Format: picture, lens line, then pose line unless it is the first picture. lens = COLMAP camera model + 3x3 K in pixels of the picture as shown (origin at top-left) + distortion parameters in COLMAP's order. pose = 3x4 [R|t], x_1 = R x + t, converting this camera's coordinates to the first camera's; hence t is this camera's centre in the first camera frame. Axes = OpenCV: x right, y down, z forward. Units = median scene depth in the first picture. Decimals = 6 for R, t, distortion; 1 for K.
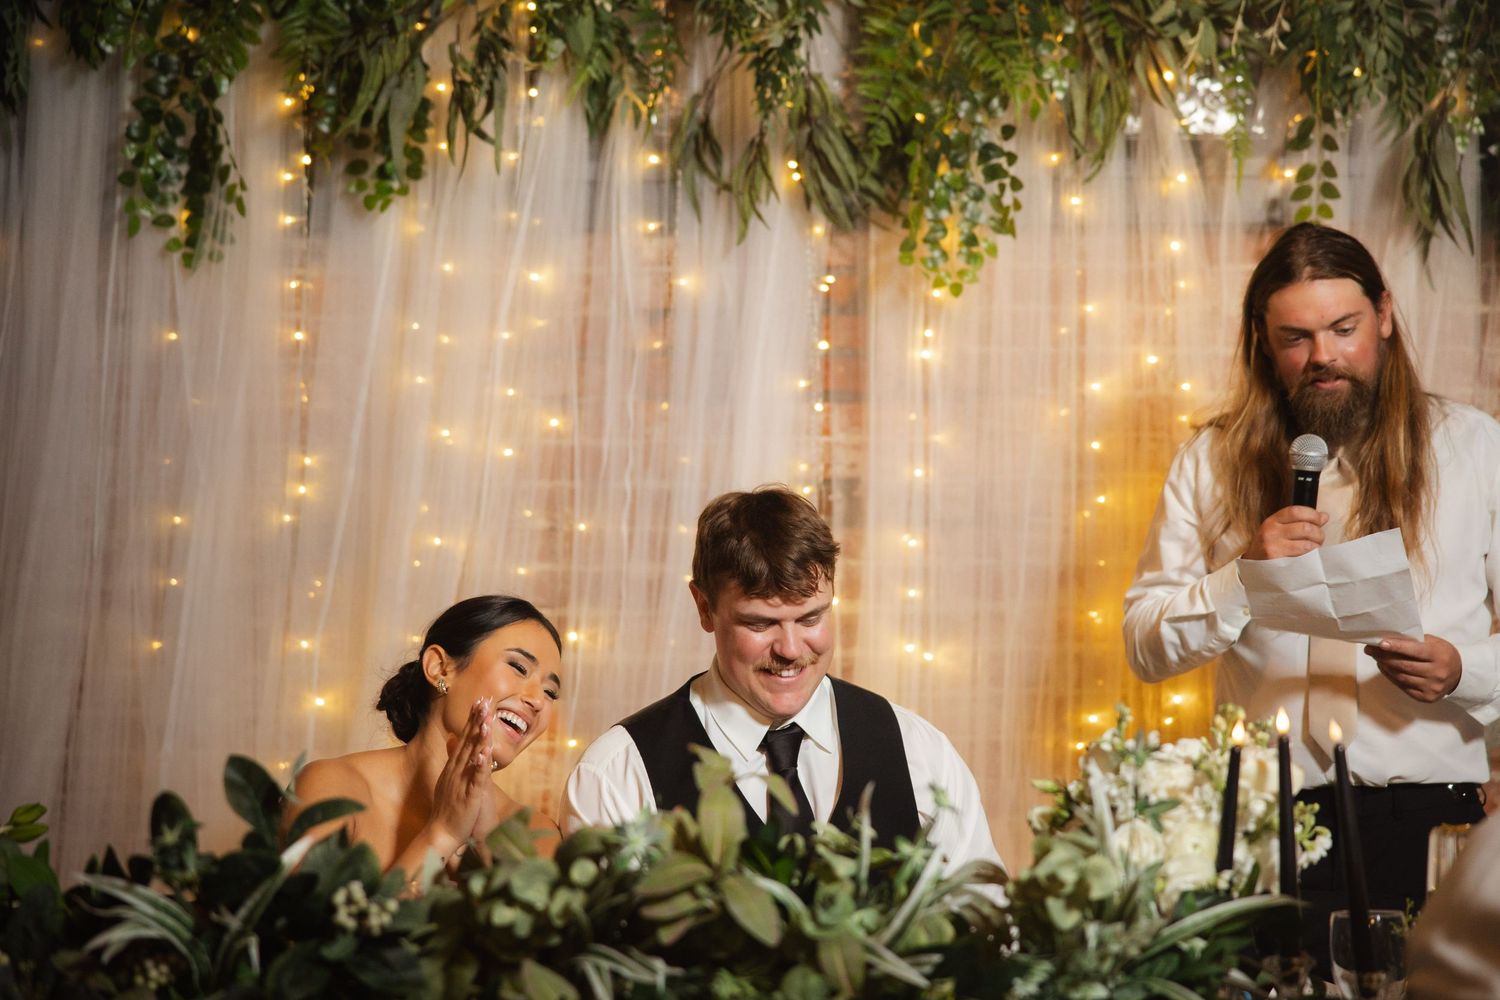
lens RADIAL K [[2813.3, 0, 747.6], [0, 2813.3, 472.5], [0, 0, 1]] dist [0.213836, -0.081345]
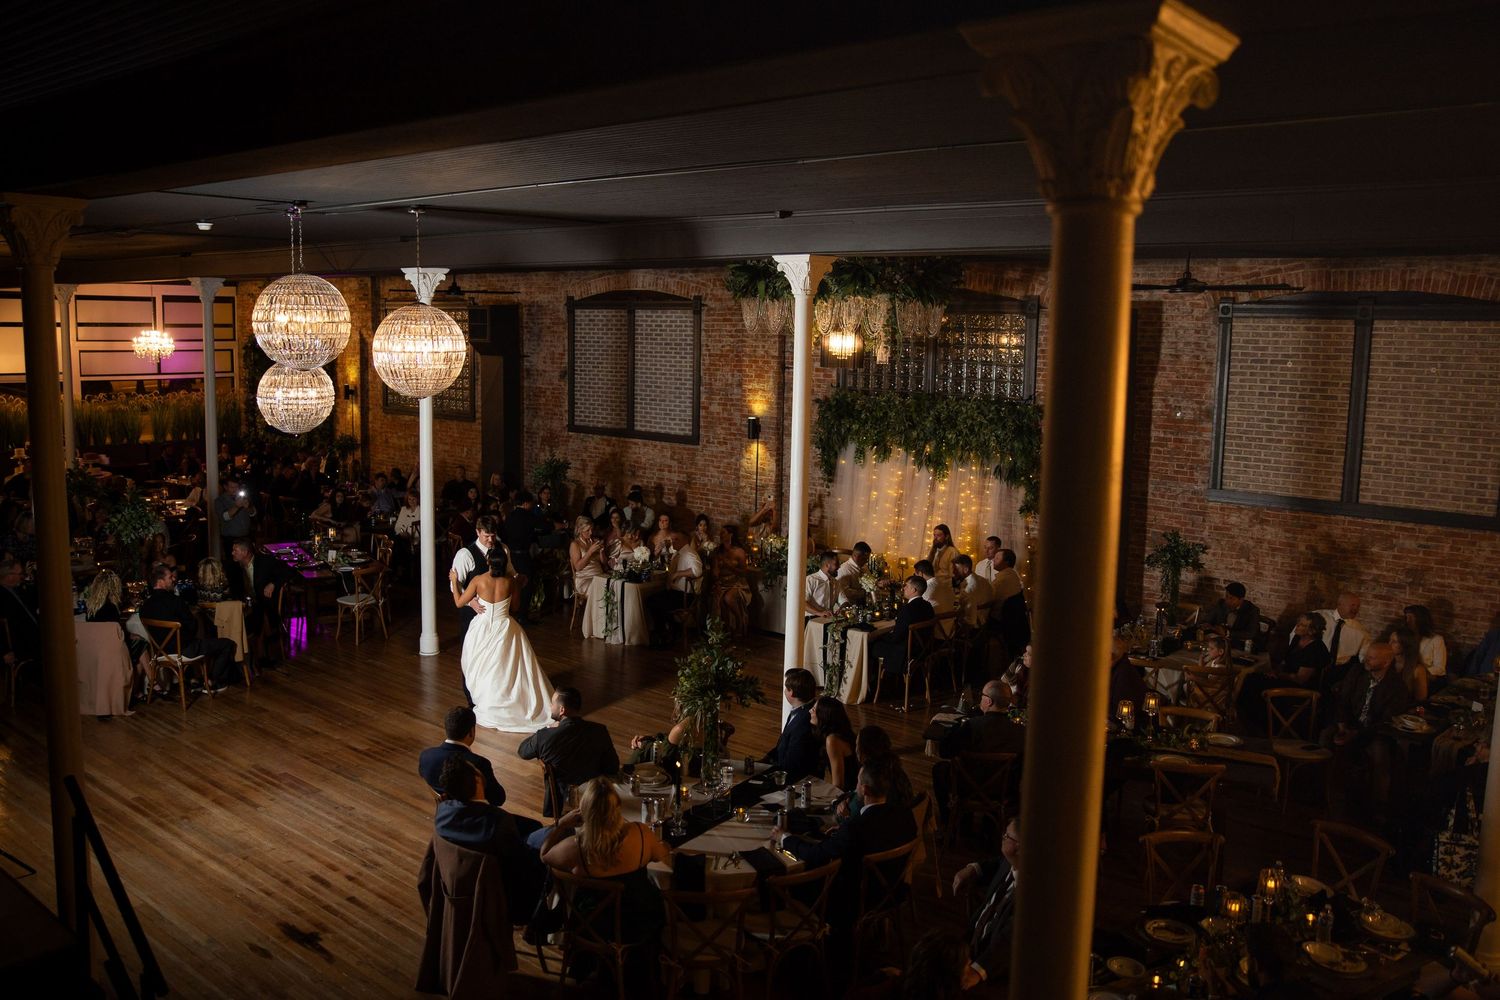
lens RADIAL K [[1231.8, 0, 750.0], [0, 1231.8, 500.0], [0, 0, 1]] dist [-0.064830, 0.001196]
pose [[0.734385, 0.122174, -0.667647, 1.916989], [0.025887, 0.977909, 0.207423, -0.718248], [0.678240, -0.169612, 0.714998, -1.733177]]
